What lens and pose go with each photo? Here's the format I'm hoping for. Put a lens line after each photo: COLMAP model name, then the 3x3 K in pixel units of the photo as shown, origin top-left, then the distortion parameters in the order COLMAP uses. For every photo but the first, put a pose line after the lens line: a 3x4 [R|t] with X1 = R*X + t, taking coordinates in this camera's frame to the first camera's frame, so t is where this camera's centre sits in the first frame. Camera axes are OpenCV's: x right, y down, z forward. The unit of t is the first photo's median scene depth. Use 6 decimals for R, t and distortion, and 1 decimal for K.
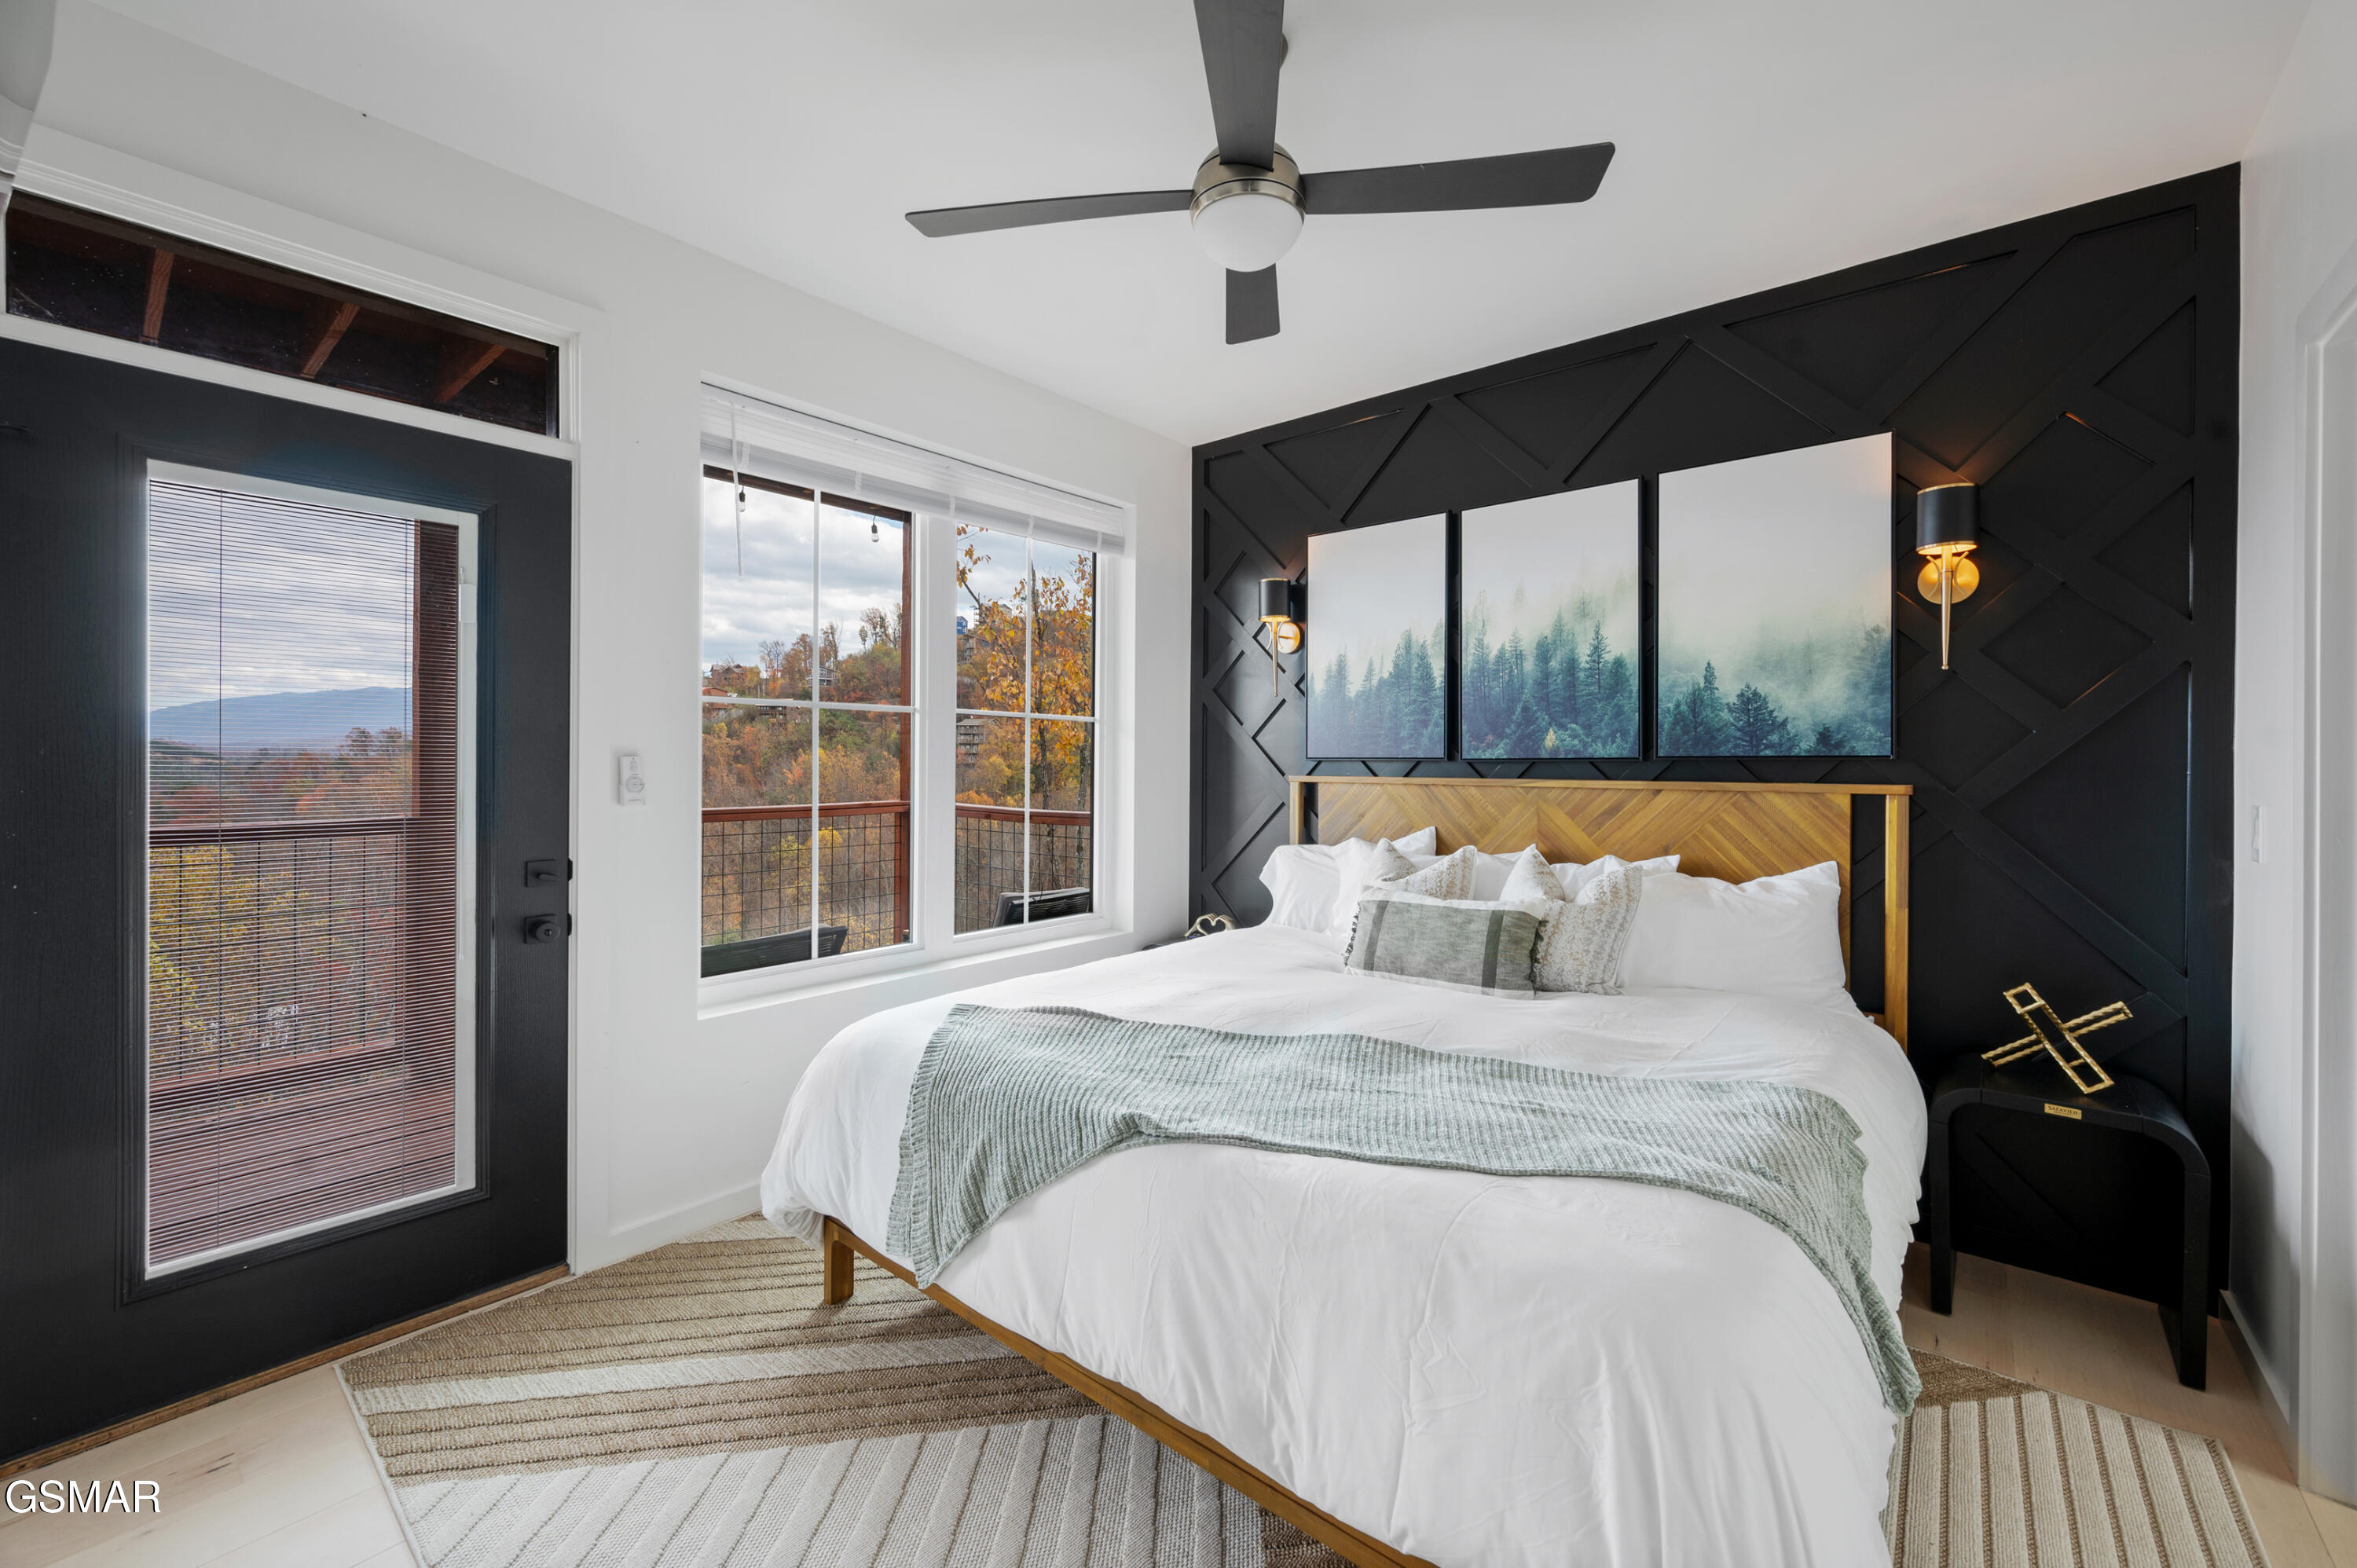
lens RADIAL K [[946.9, 0, 1199.3], [0, 946.9, 759.3], [0, 0, 1]] dist [-0.000915, -0.000050]
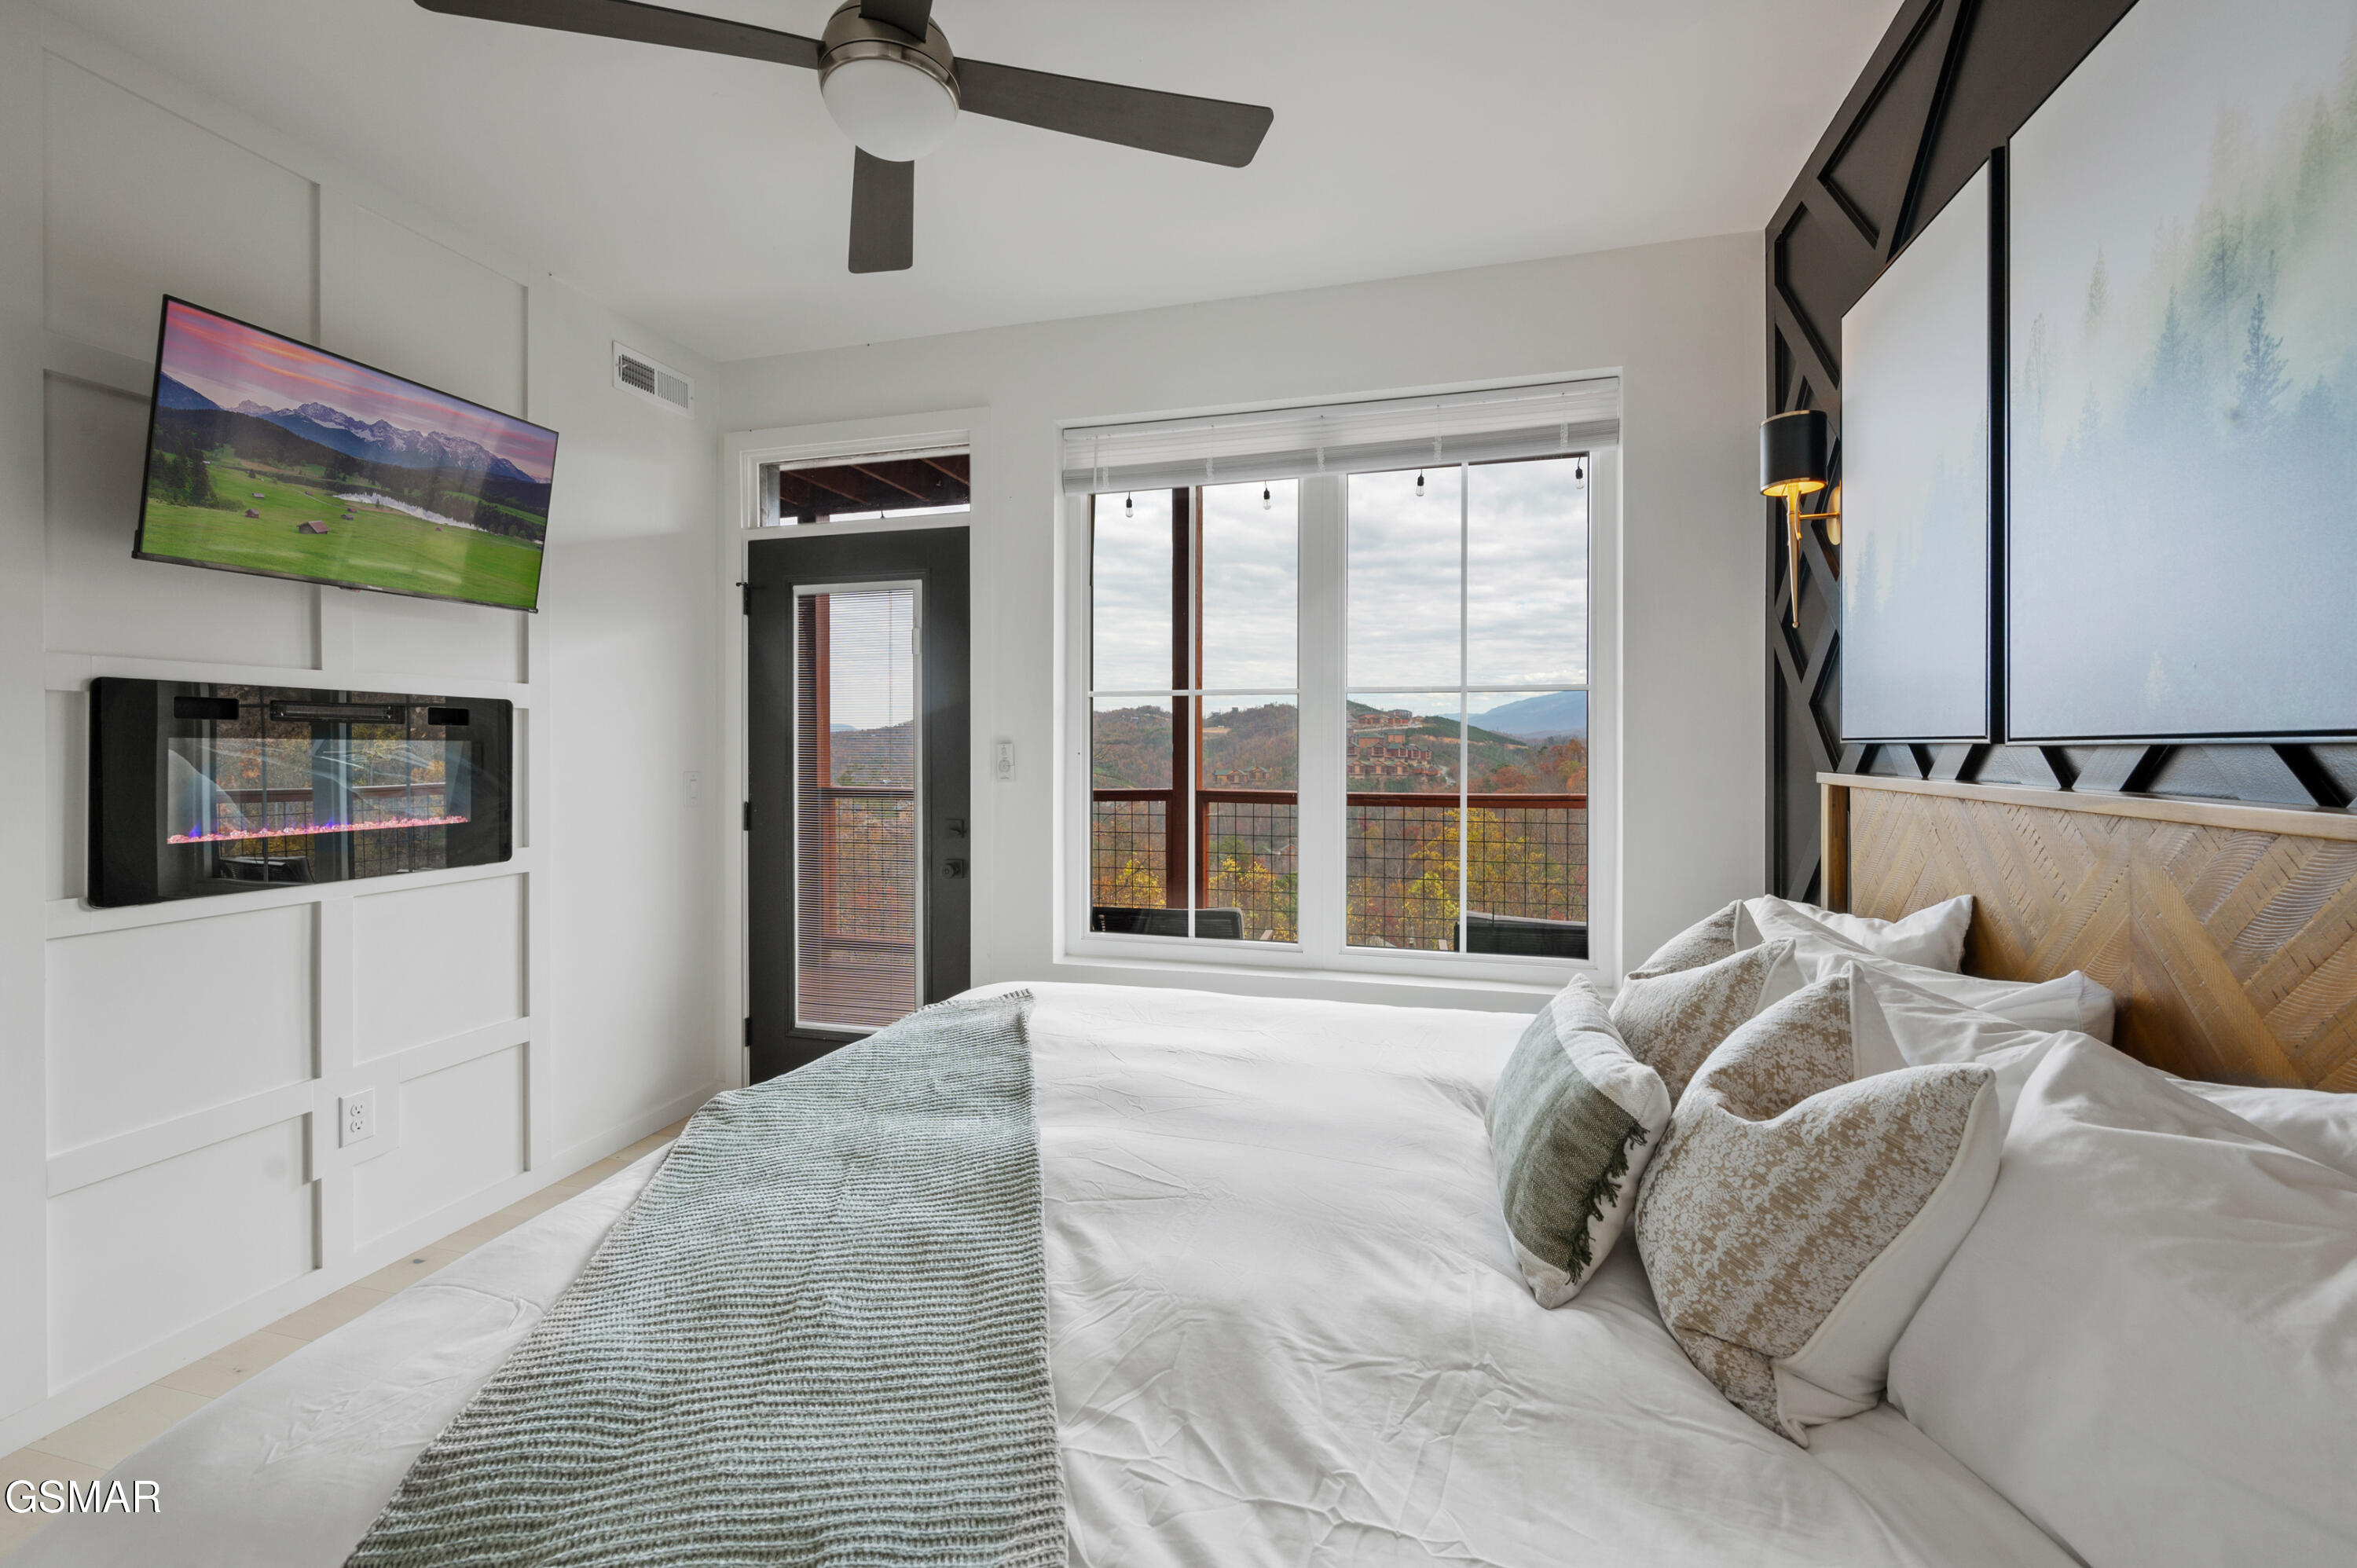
lens RADIAL K [[982.0, 0, 1173.4], [0, 982.0, 749.3], [0, 0, 1]] dist [-0.023673, -0.000017]
pose [[0.408031, 0.000409, -0.912968, 0.478691], [0.003717, 0.999991, 0.002109, 0.001263], [0.912961, -0.004254, 0.408025, 0.453813]]
